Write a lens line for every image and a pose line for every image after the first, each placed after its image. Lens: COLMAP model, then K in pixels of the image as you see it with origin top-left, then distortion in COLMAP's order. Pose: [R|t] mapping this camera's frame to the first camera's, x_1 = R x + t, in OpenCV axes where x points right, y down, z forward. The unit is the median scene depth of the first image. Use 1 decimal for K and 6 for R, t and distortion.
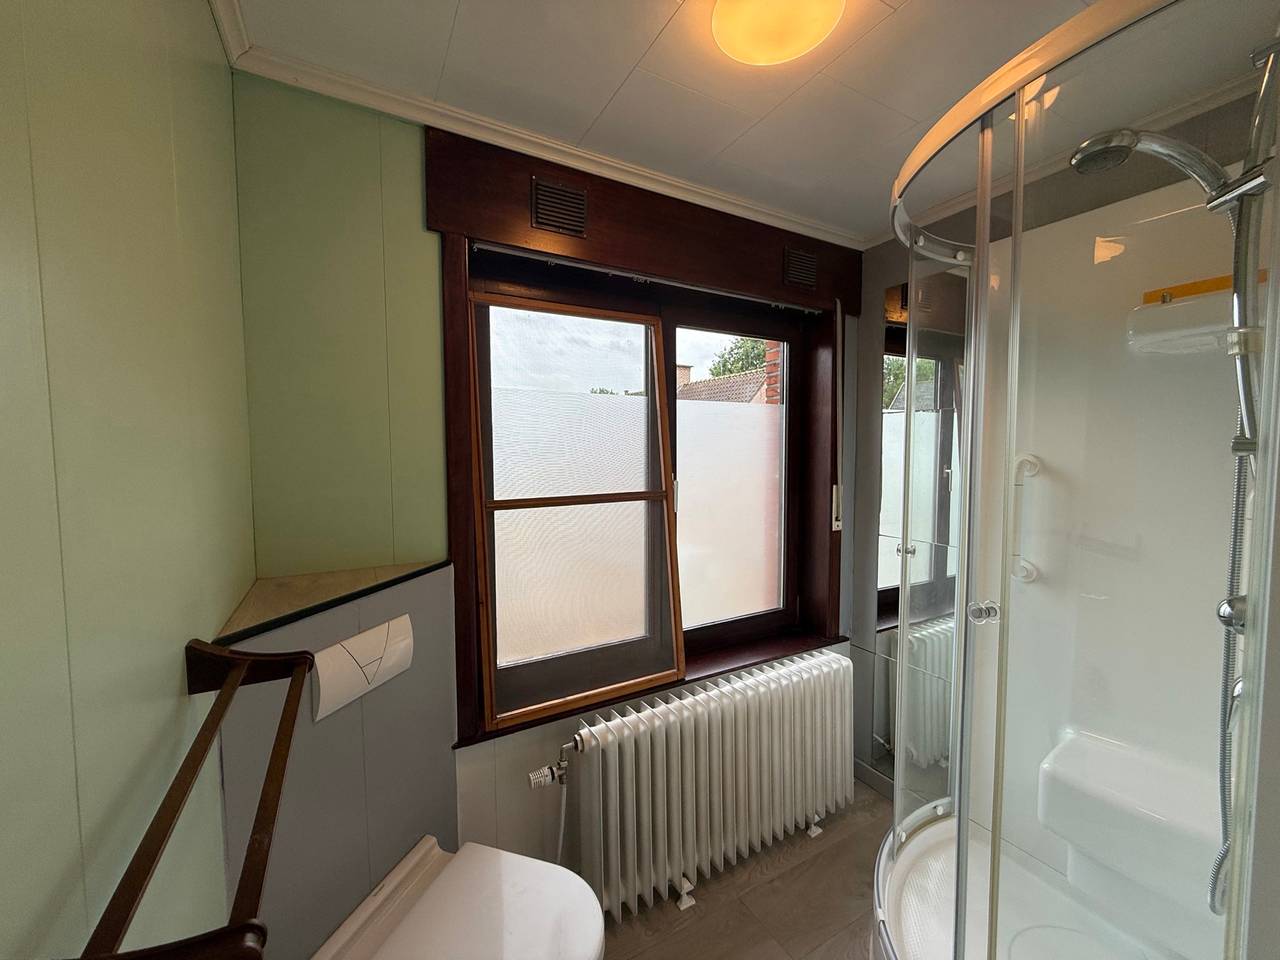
lens RADIAL K [[510.9, 0, 638.4], [0, 510.9, 480.2], [0, 0, 1]] dist [0.000349, 0.000038]
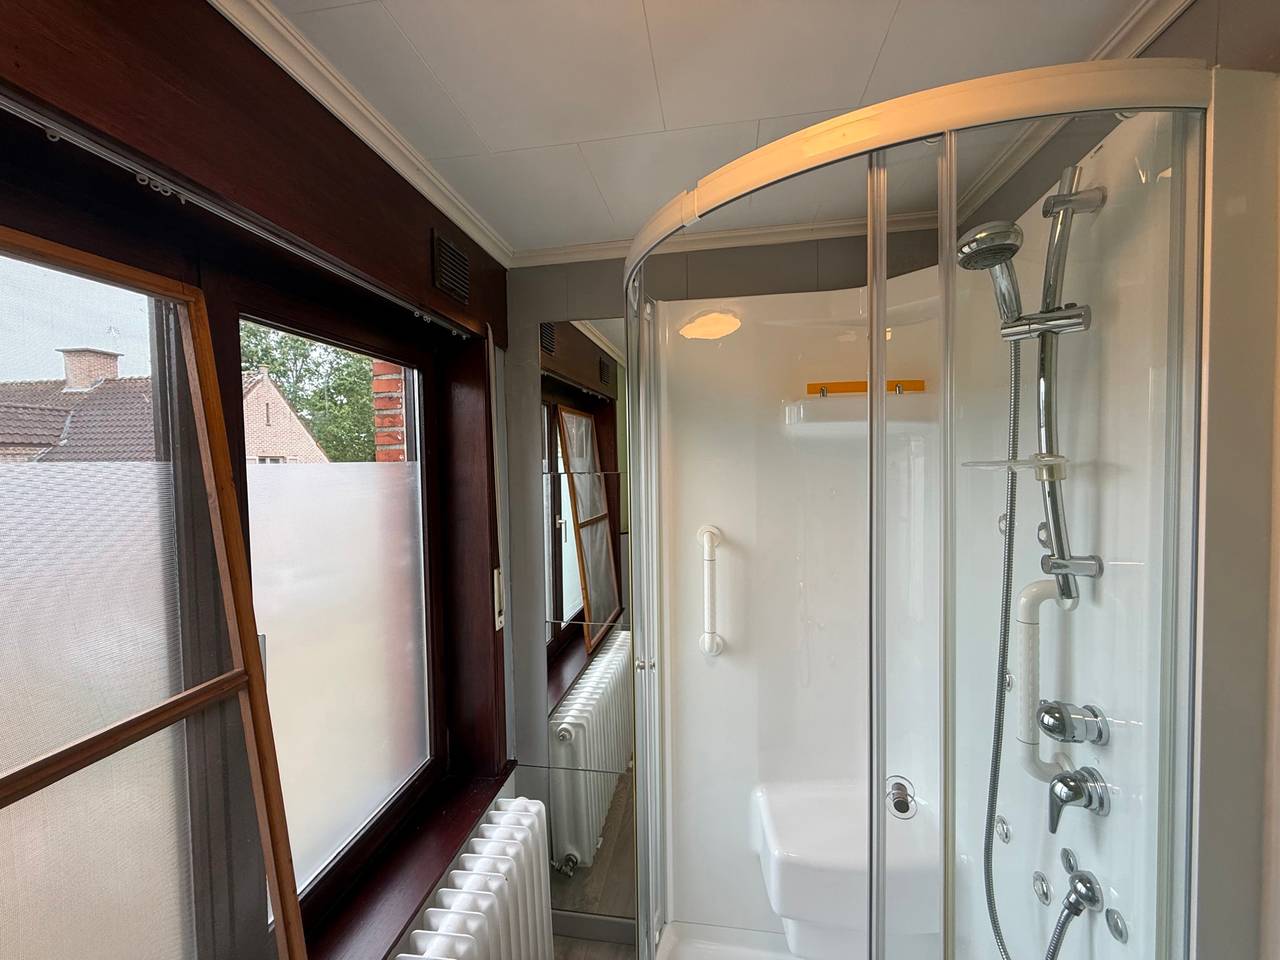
lens RADIAL K [[510.9, 0, 638.4], [0, 510.9, 480.2], [0, 0, 1]] dist [0.000349, 0.000038]
pose [[0.624300, -0.034623, 0.780417, -0.087997], [0.061182, 0.998116, -0.004662, -0.140257], [-0.778785, 0.050658, 0.625242, 0.481786]]
